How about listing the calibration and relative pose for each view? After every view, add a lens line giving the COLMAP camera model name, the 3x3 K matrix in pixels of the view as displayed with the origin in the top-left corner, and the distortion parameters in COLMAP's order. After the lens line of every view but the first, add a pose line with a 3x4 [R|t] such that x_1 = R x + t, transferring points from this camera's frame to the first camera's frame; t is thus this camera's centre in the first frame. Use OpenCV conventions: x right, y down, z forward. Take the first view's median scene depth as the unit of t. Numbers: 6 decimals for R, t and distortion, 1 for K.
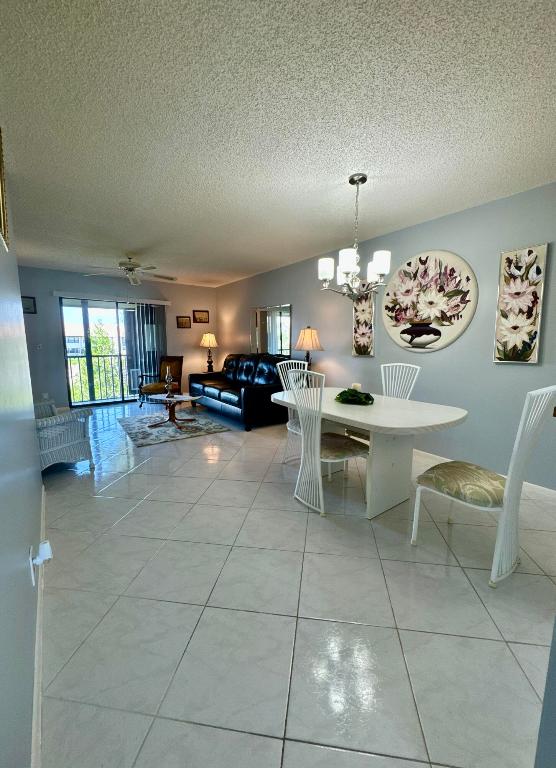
lens RADIAL K [[313.6, 0, 278.0], [0, 313.6, 384.0], [0, 0, 1]] dist [-0.000670, -0.000024]
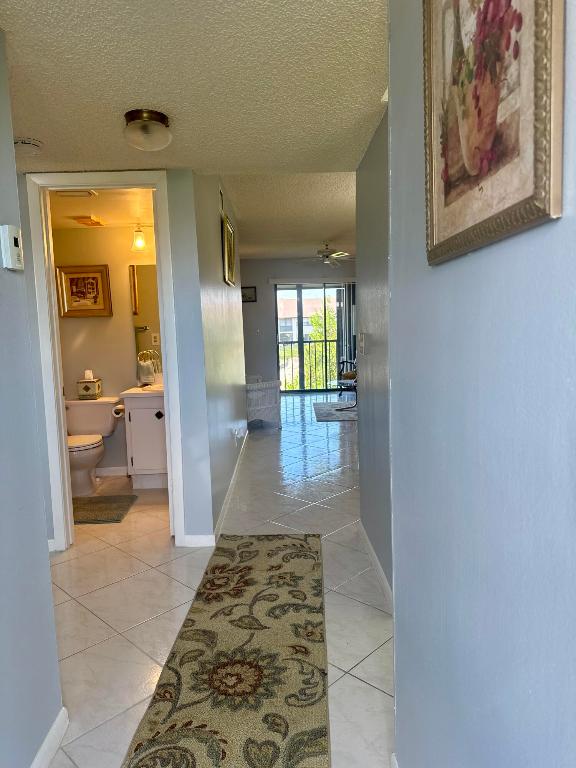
lens RADIAL K [[547.9, 0, 288.0], [0, 547.9, 384.0], [0, 0, 1]] dist [-0.001255, -0.000096]
pose [[0.823460, 0.041947, -0.565822, 0.337965], [-0.054483, 0.998501, -0.005266, 0.054522], [0.564752, 0.035164, 0.824511, -0.401157]]
